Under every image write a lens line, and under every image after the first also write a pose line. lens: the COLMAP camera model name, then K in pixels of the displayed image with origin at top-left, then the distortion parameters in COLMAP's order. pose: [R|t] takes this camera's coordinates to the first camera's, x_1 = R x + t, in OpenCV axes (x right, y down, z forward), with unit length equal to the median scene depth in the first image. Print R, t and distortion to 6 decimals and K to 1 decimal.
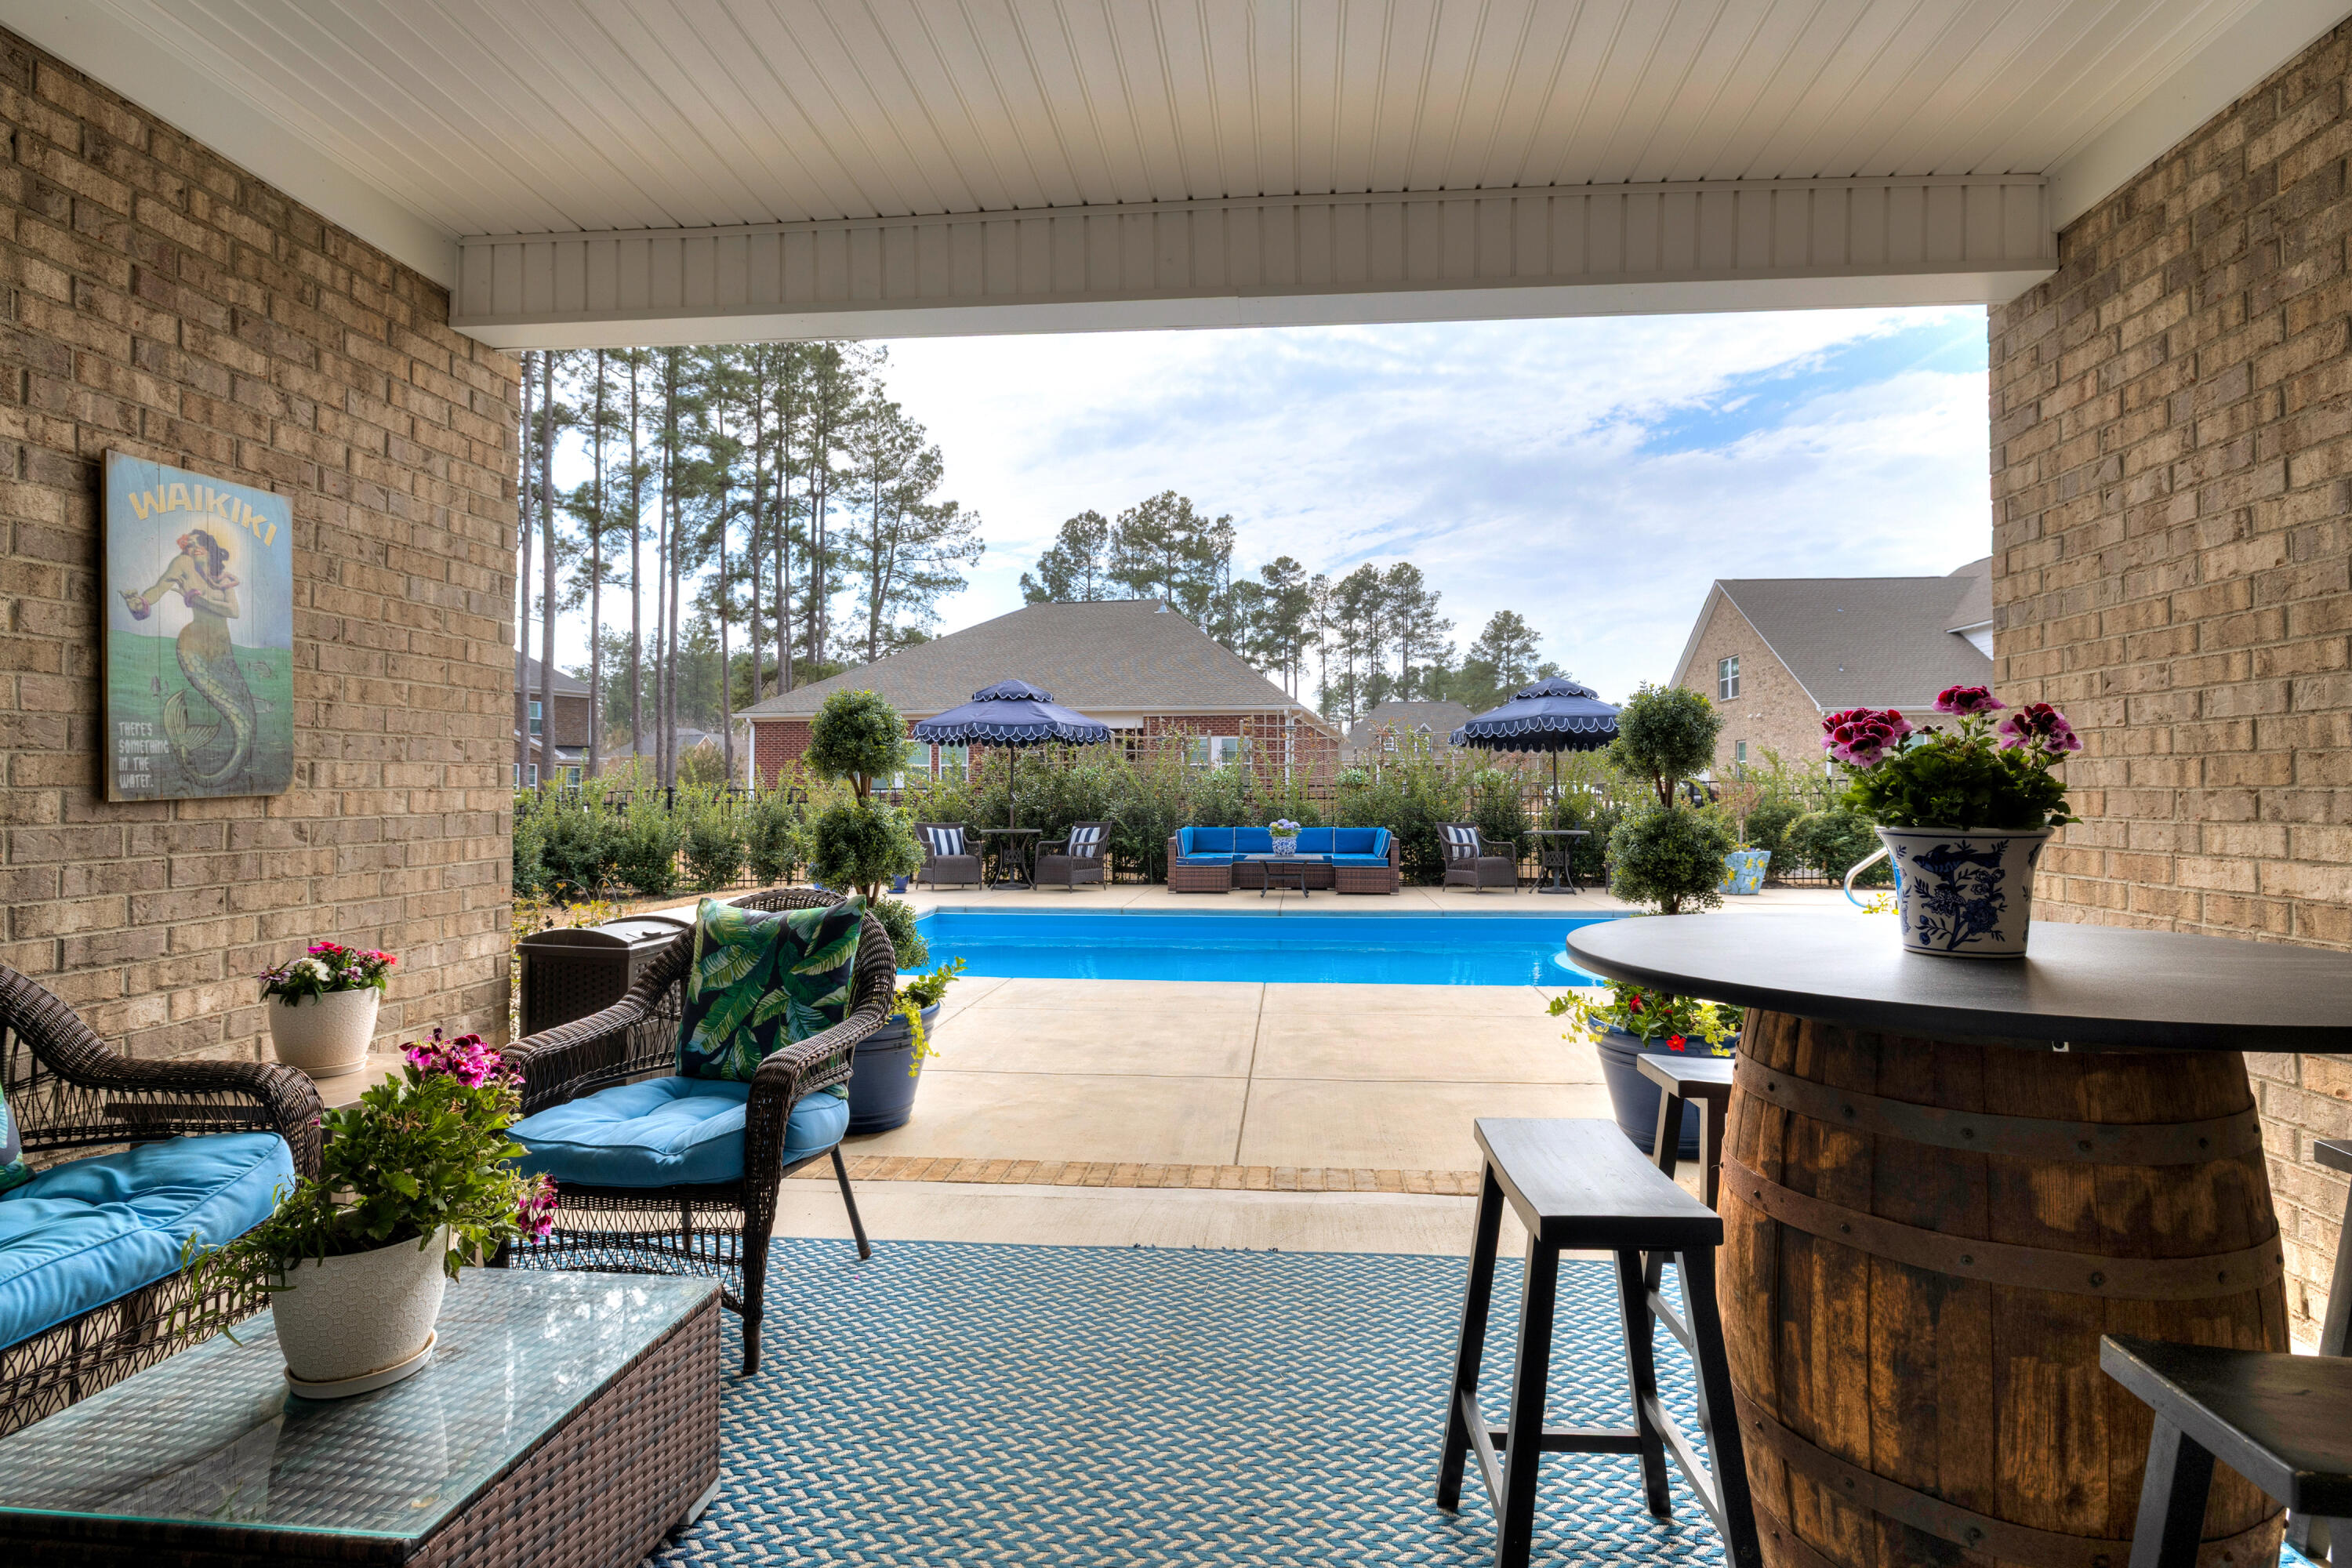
lens RADIAL K [[1128.7, 0, 1193.0], [0, 1128.7, 785.3], [0, 0, 1]] dist [-0.003973, -0.000156]
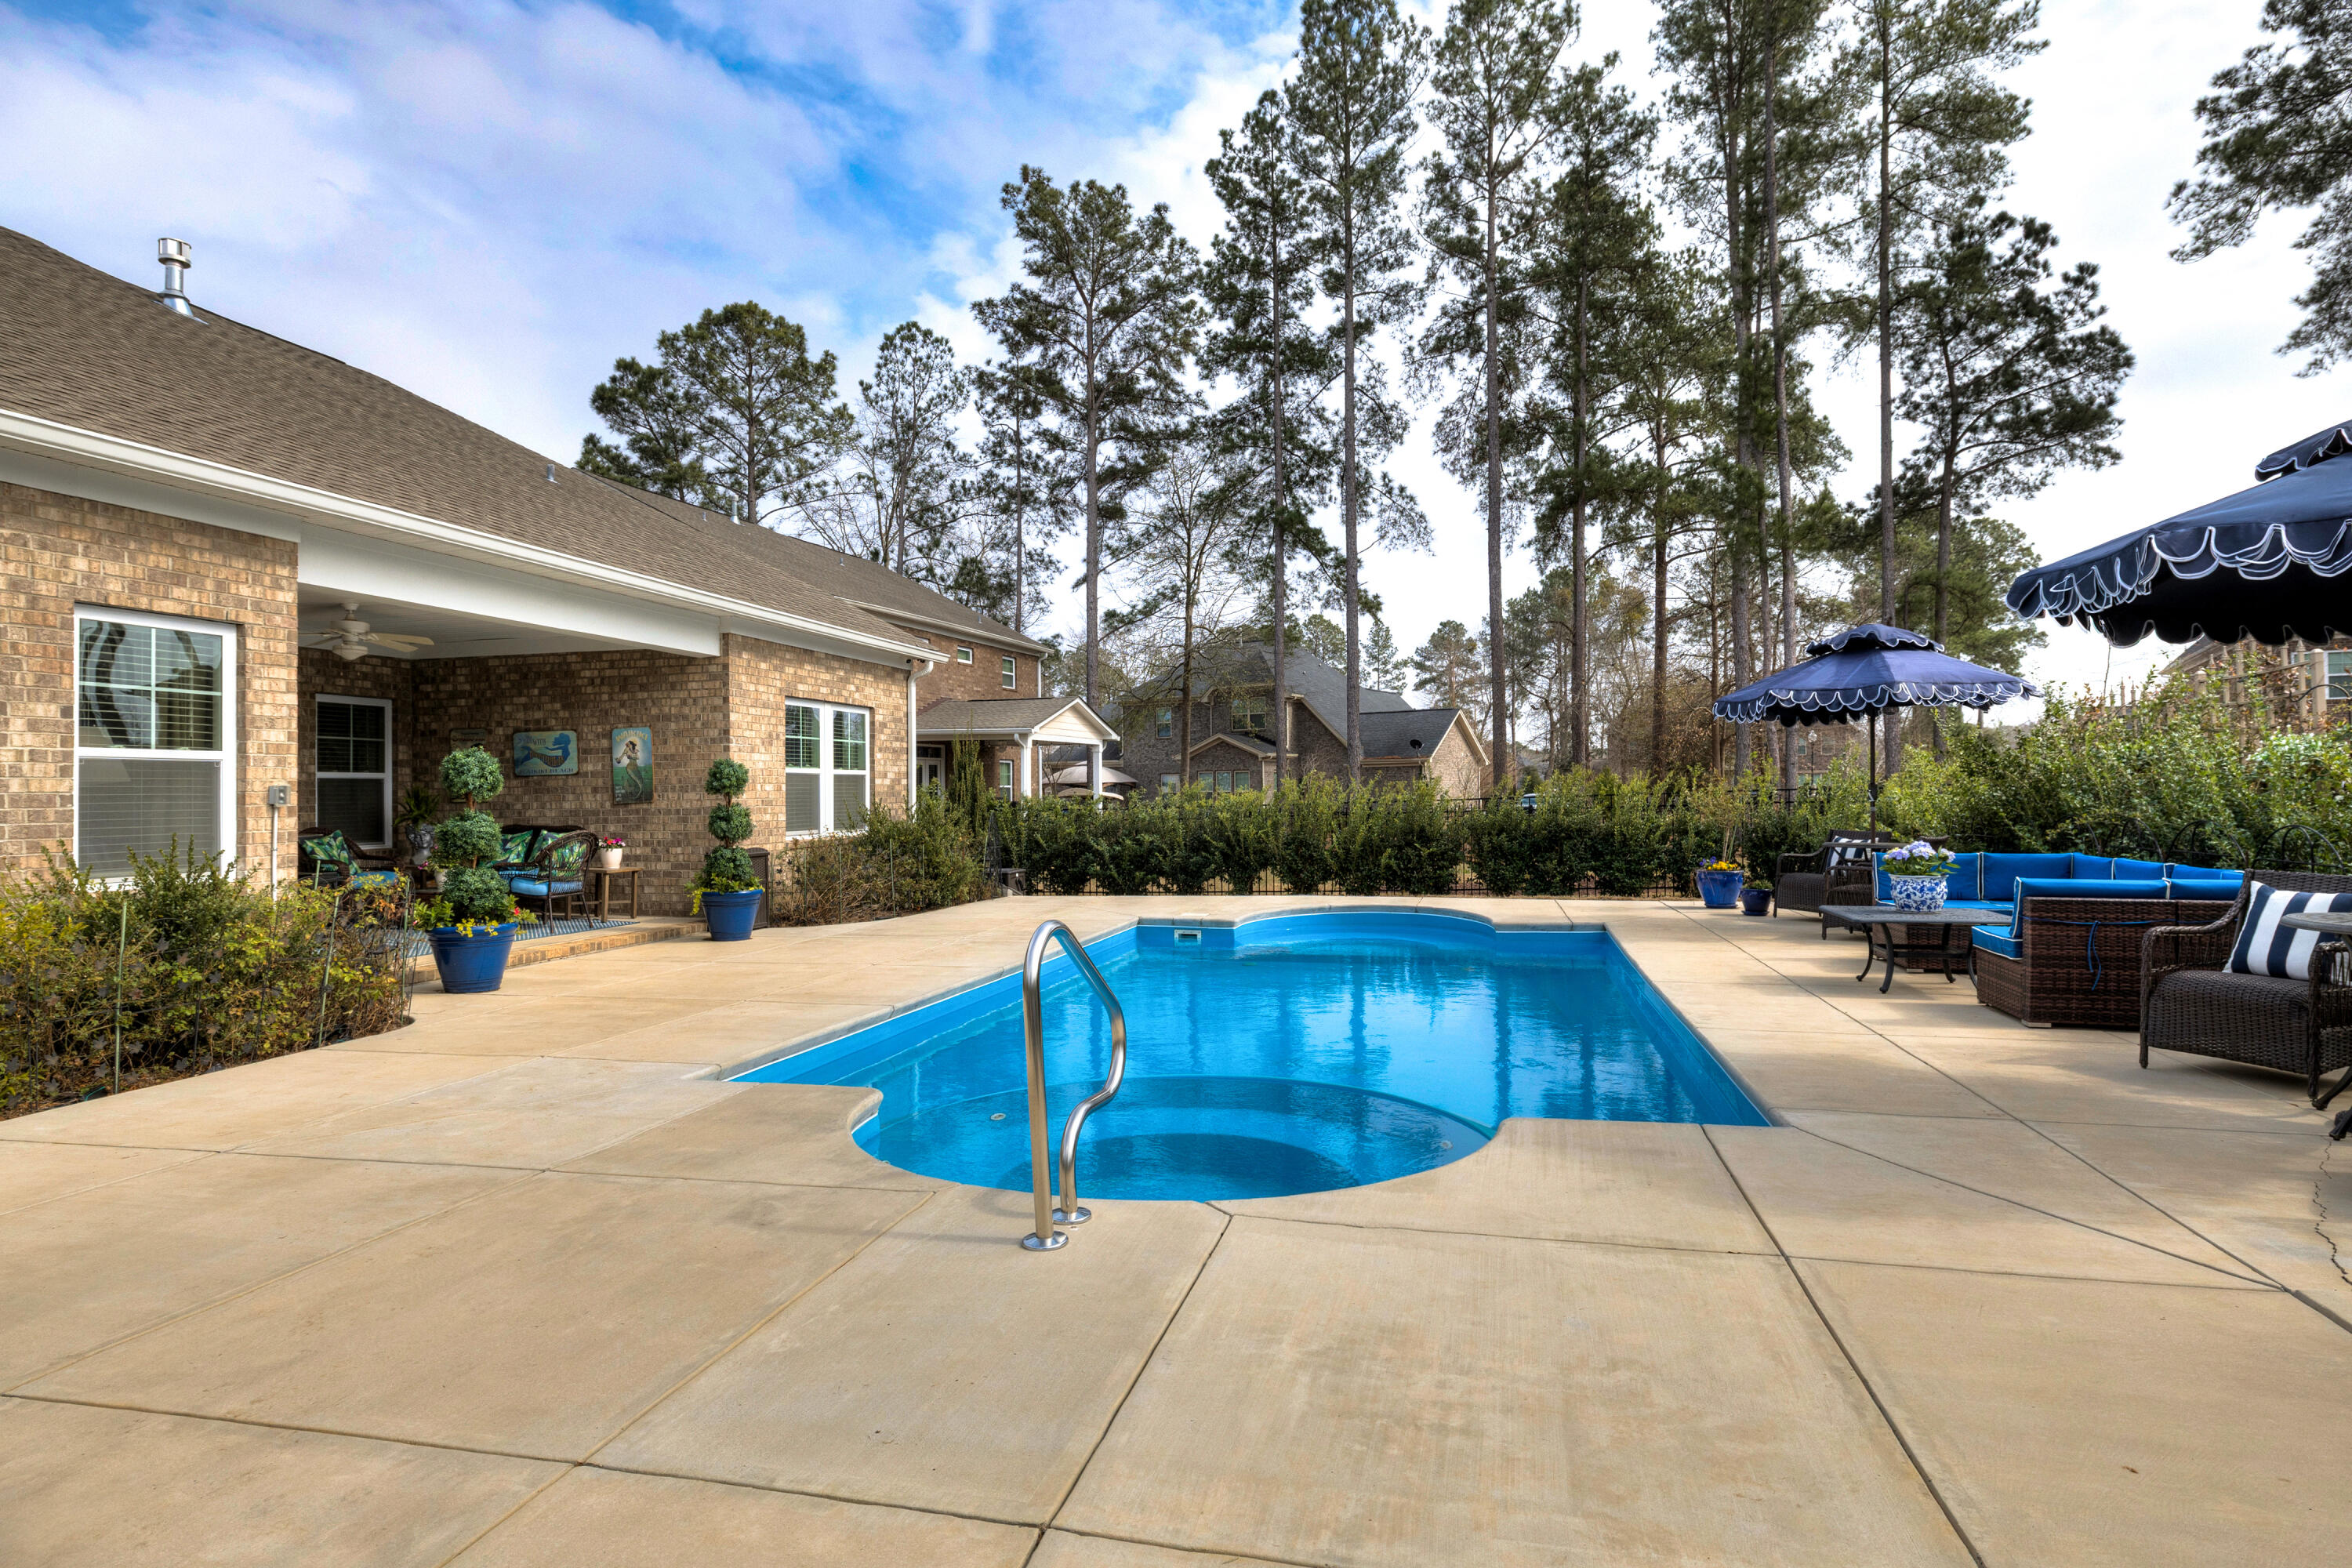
lens RADIAL K [[1274.1, 0, 1178.2], [0, 1274.1, 785.7], [0, 0, 1]] dist [0.000312, -0.000725]
pose [[-0.149829, -0.002212, -0.988710, 3.654495], [0.015979, 0.999861, -0.004658, 0.007808], [0.988583, -0.016497, -0.149773, 3.759287]]
